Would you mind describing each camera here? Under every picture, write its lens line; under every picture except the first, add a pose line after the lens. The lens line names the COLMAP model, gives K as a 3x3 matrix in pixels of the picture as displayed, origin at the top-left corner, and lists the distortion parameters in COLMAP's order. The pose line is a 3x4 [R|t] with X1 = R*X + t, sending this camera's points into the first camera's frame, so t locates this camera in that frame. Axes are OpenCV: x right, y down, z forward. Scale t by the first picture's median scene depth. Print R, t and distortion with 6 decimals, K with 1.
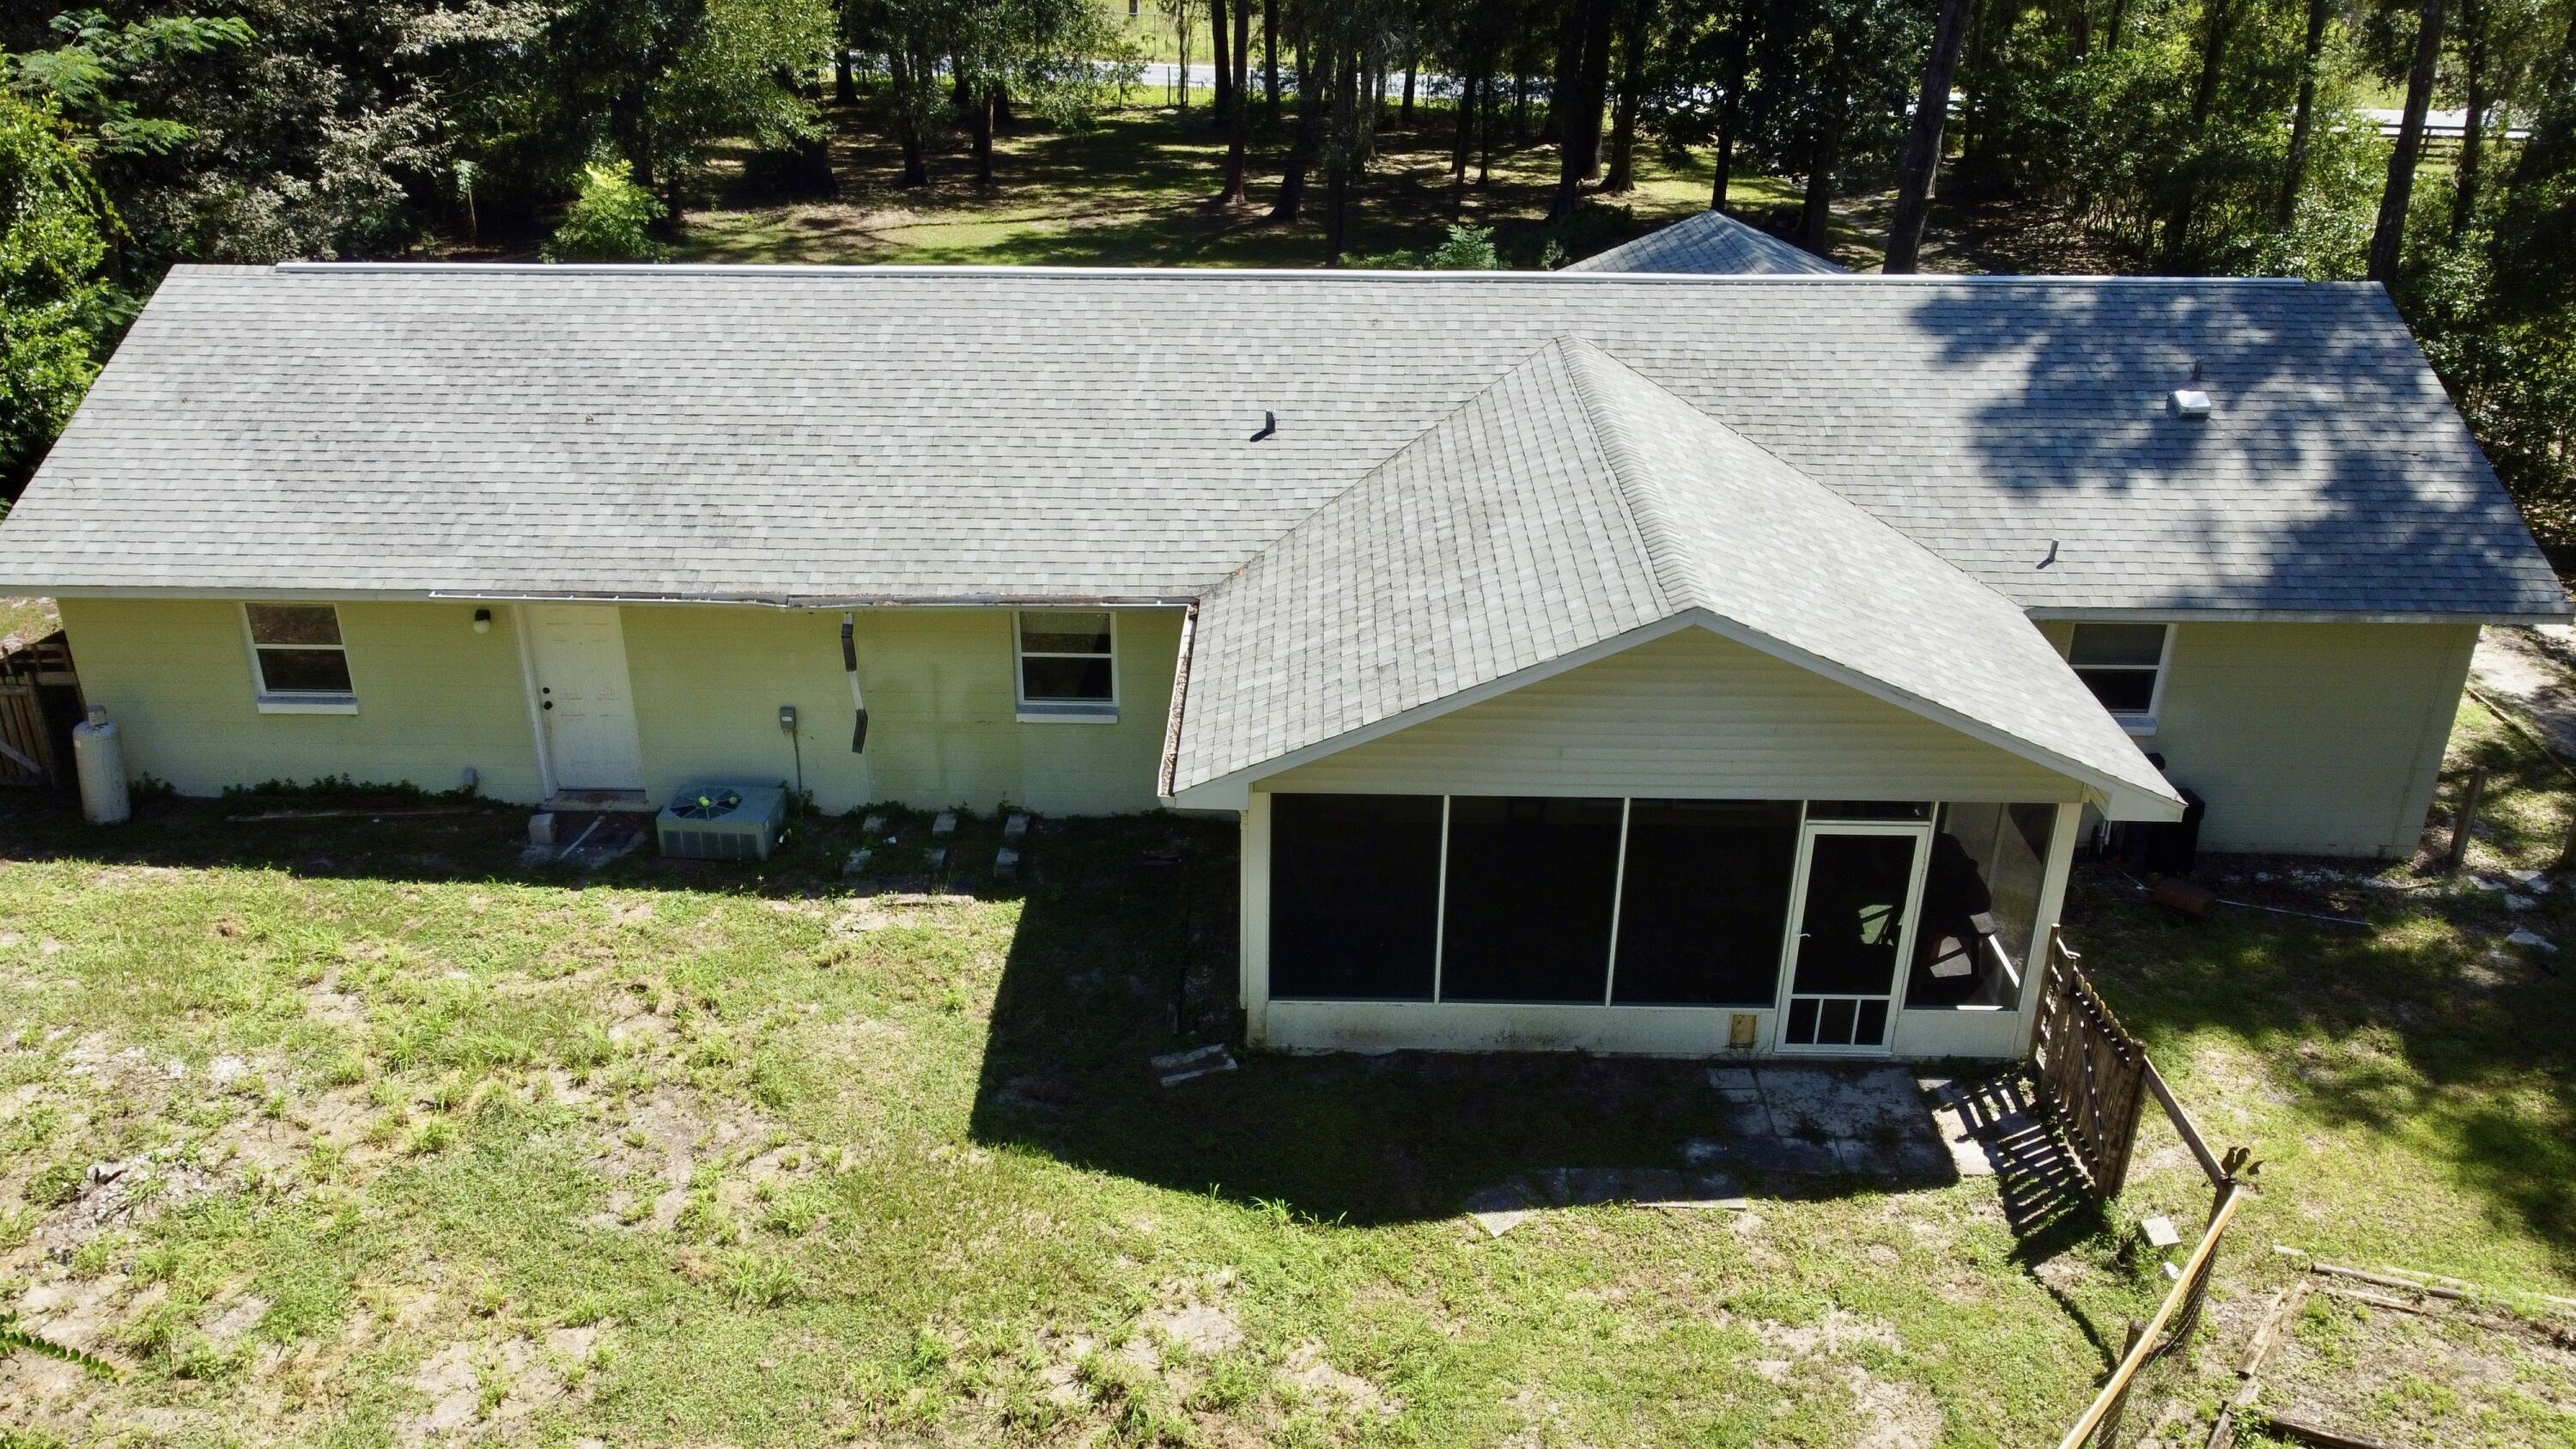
lens RADIAL K [[1940.0, 0, 1275.5], [0, 1940.0, 719.7], [0, 0, 1]] dist [-0.004934, -0.006291]
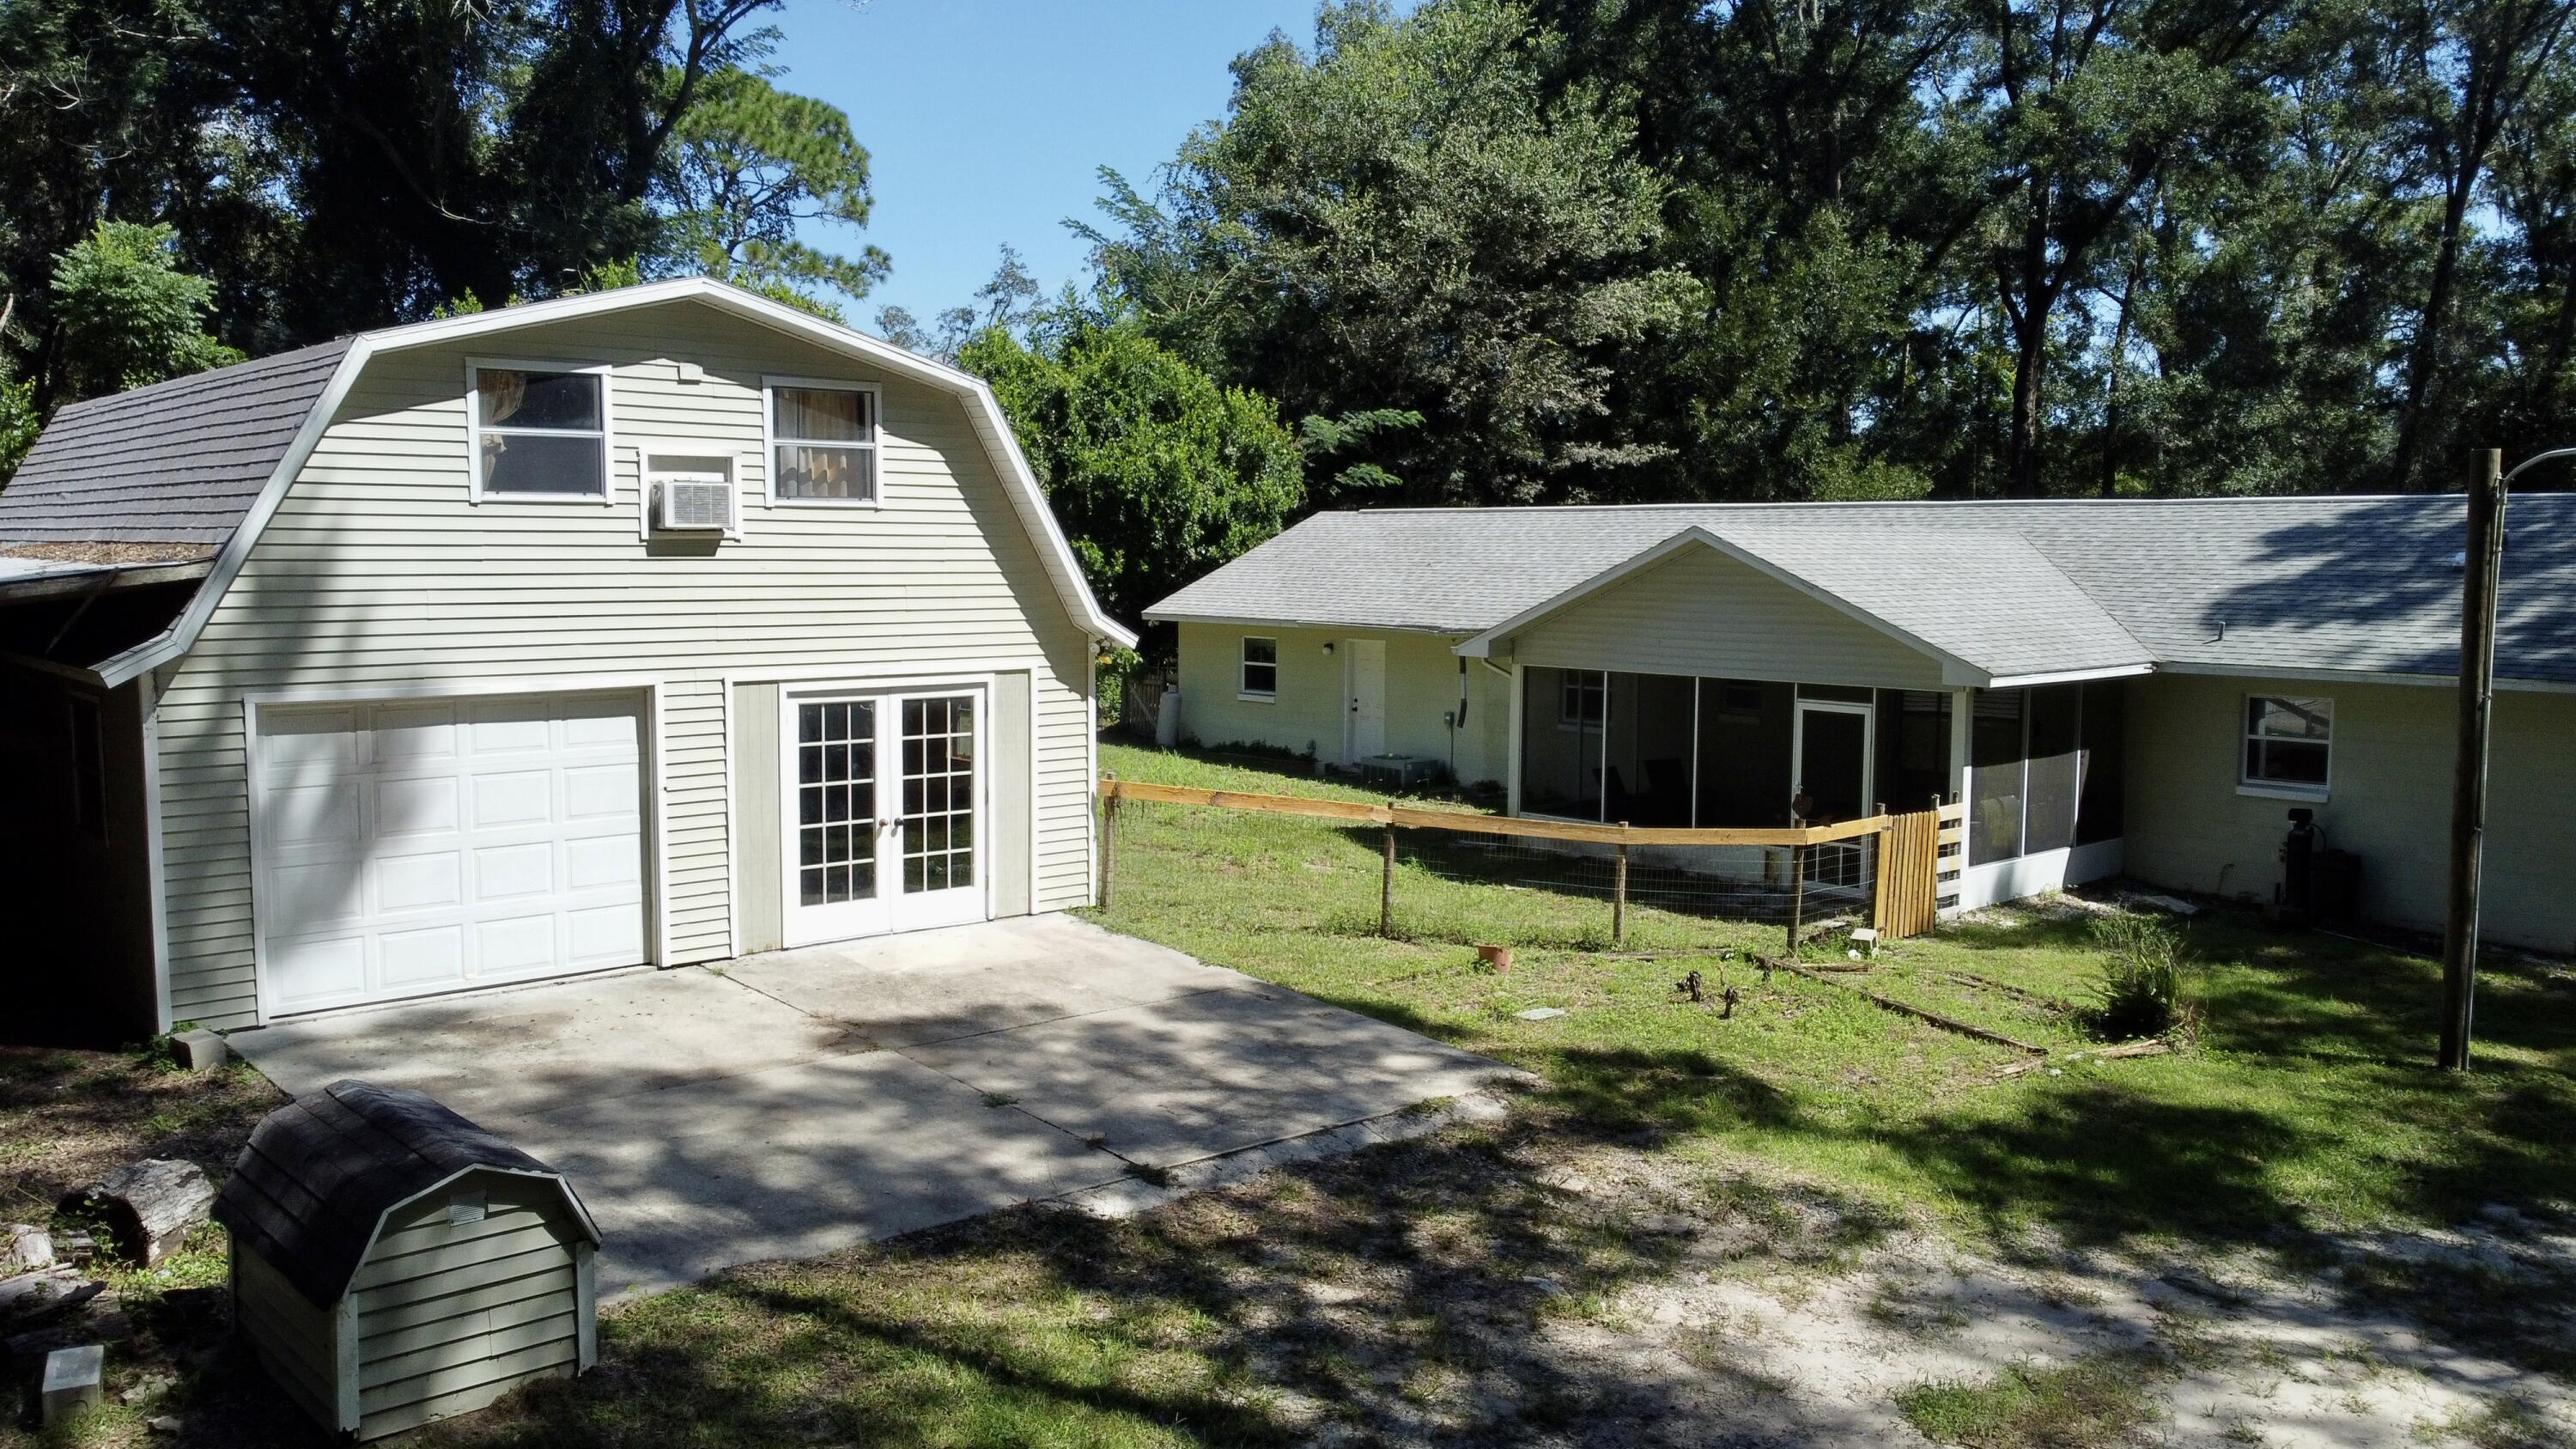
lens RADIAL K [[1940.0, 0, 1275.5], [0, 1940.0, 719.7], [0, 0, 1]] dist [-0.004934, -0.006291]
pose [[0.683534, 0.068527, -0.726695, 1.074465], [-0.322744, 0.921347, -0.216693, 0.514263], [0.654689, 0.382653, 0.651889, -0.217399]]
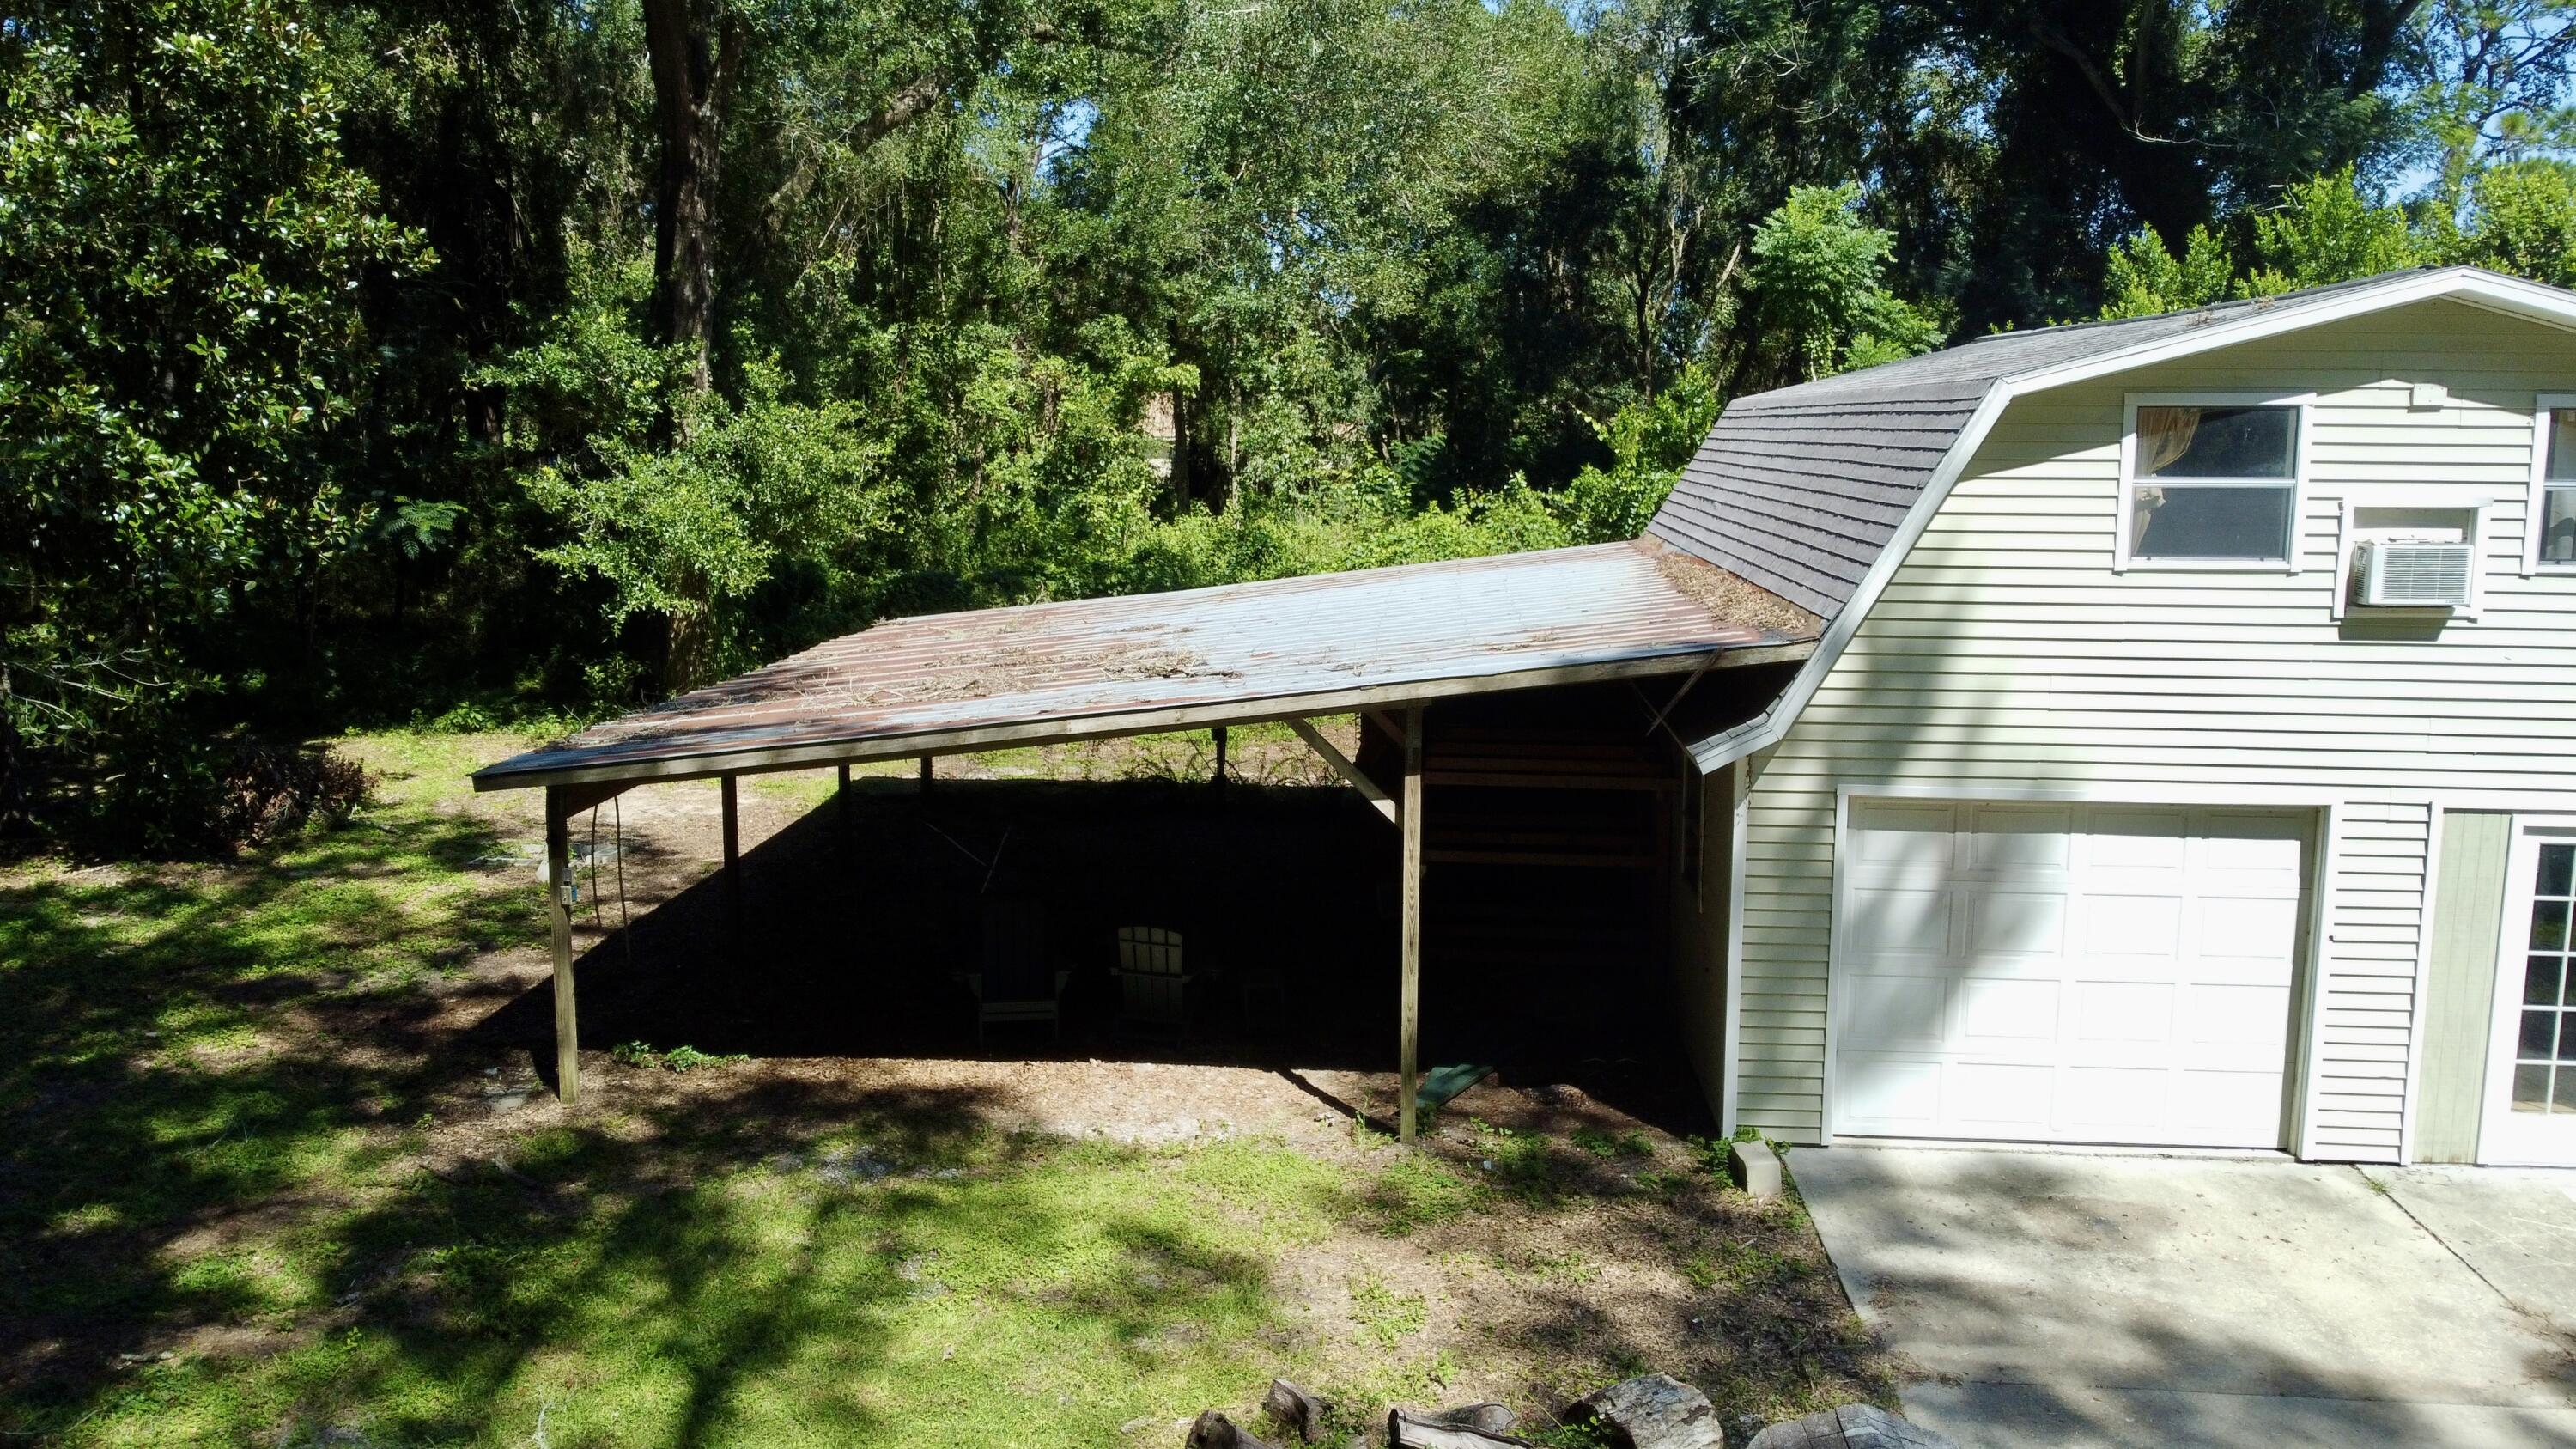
lens RADIAL K [[1940.0, 0, 1275.5], [0, 1940.0, 719.7], [0, 0, 1]] dist [-0.004934, -0.006291]
pose [[-0.056983, 0.146363, -0.987588, 0.634701], [-0.439426, 0.884550, 0.156447, 0.260488], [0.896469, 0.442887, 0.013911, -0.131457]]
